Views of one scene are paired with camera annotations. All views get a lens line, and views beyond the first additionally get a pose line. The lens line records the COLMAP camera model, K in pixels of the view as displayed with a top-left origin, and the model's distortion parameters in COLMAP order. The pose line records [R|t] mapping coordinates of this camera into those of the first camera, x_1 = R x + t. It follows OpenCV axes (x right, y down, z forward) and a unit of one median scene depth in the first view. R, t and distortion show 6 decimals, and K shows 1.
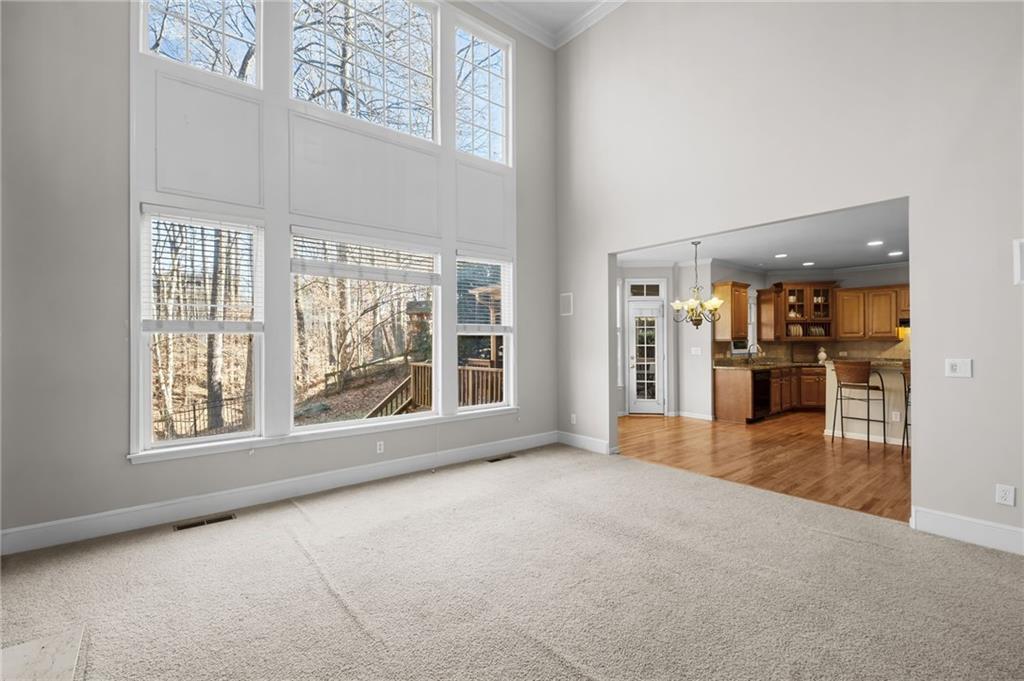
lens RADIAL K [[393.4, 0, 512.0], [0, 393.4, 340.5], [0, 0, 1]] dist [-0.000269, -0.000065]
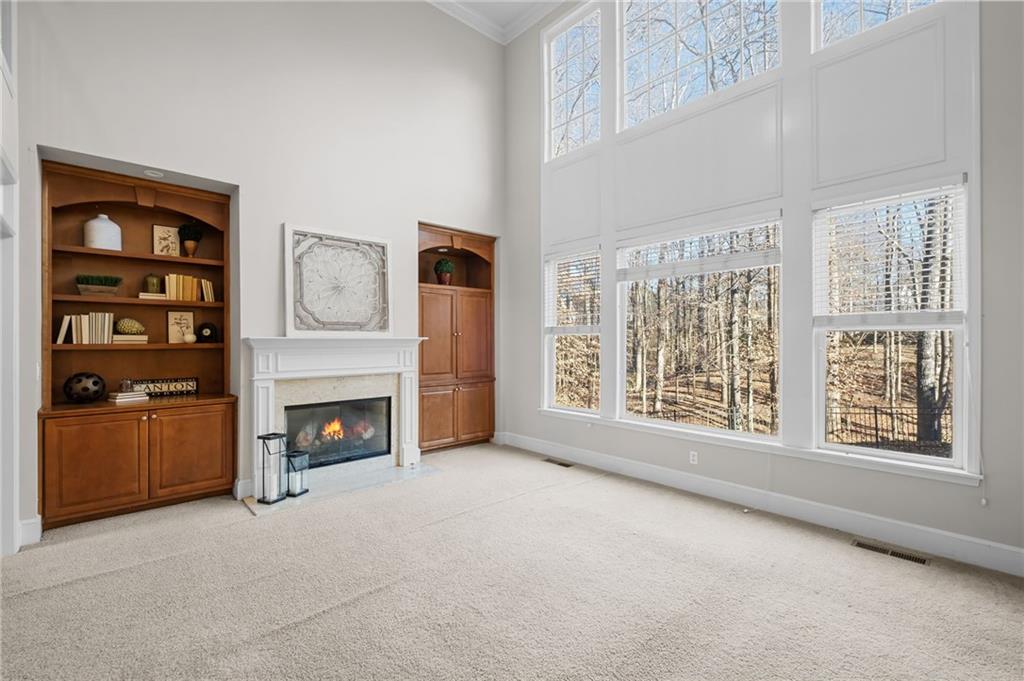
lens RADIAL K [[452.8, 0, 511.2], [0, 452.8, 338.0], [0, 0, 1]] dist [0.002585, -0.000065]
pose [[0.103409, -0.003705, -0.994632, 0.573508], [0.002779, 0.999990, -0.003436, -0.000990], [0.994635, -0.002408, 0.103418, 0.417074]]
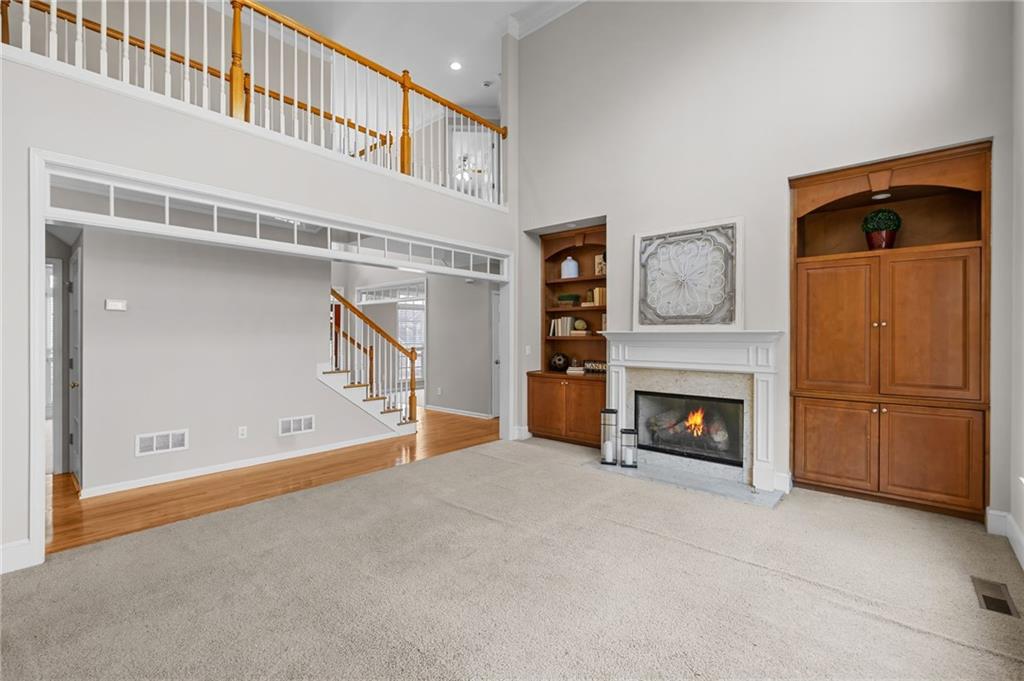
lens RADIAL K [[445.5, 0, 507.2], [0, 445.5, 339.2], [0, 0, 1]] dist [-0.003188, -0.000293]
pose [[-0.978688, 0.004512, -0.205302, 0.141287], [0.002544, 0.999948, 0.009849, 0.000250], [0.205336, 0.009117, -0.978649, 1.004139]]
